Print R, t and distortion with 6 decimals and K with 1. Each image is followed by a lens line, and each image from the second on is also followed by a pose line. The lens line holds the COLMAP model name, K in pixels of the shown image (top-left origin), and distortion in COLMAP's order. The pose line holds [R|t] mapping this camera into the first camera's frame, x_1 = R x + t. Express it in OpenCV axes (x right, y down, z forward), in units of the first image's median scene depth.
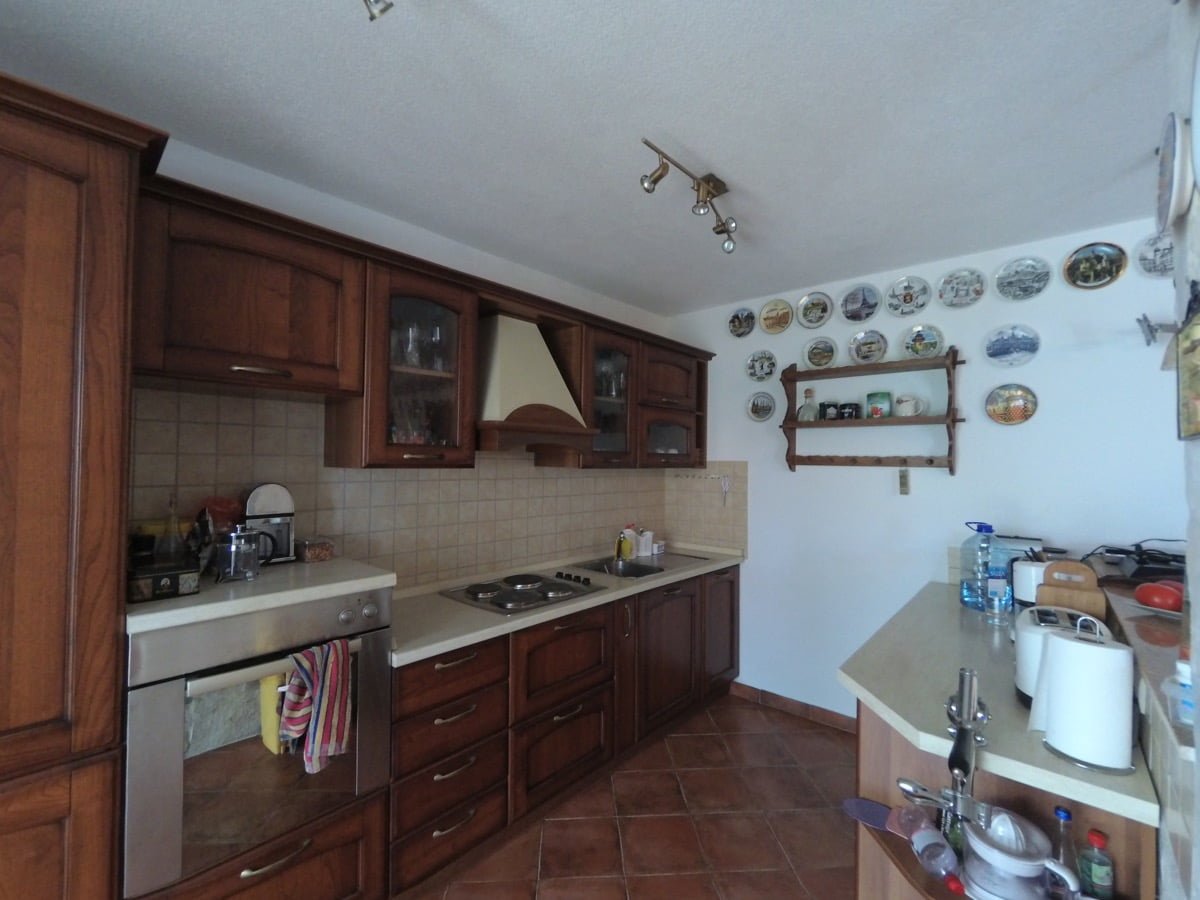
lens RADIAL K [[513.8, 0, 602.0], [0, 513.8, 449.8], [0, 0, 1]] dist [-0.001756, 0.000337]
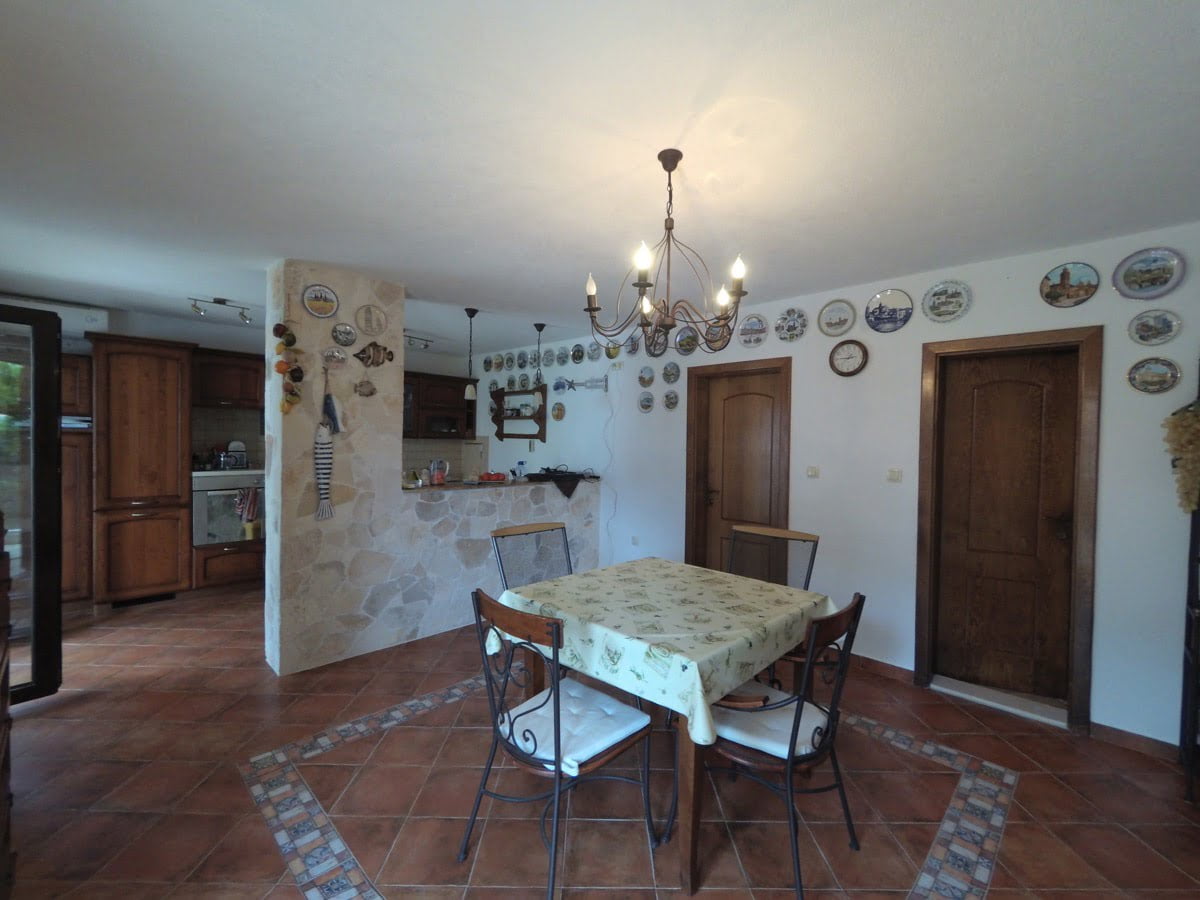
lens RADIAL K [[513.8, 0, 600.0], [0, 513.8, 449.8], [0, 0, 1]] dist [-0.001756, 0.000337]
pose [[0.998631, 0.012472, -0.050802, 1.047903], [-0.010334, 0.999058, 0.042135, -0.015609], [0.051280, -0.041552, 0.997820, -1.208423]]
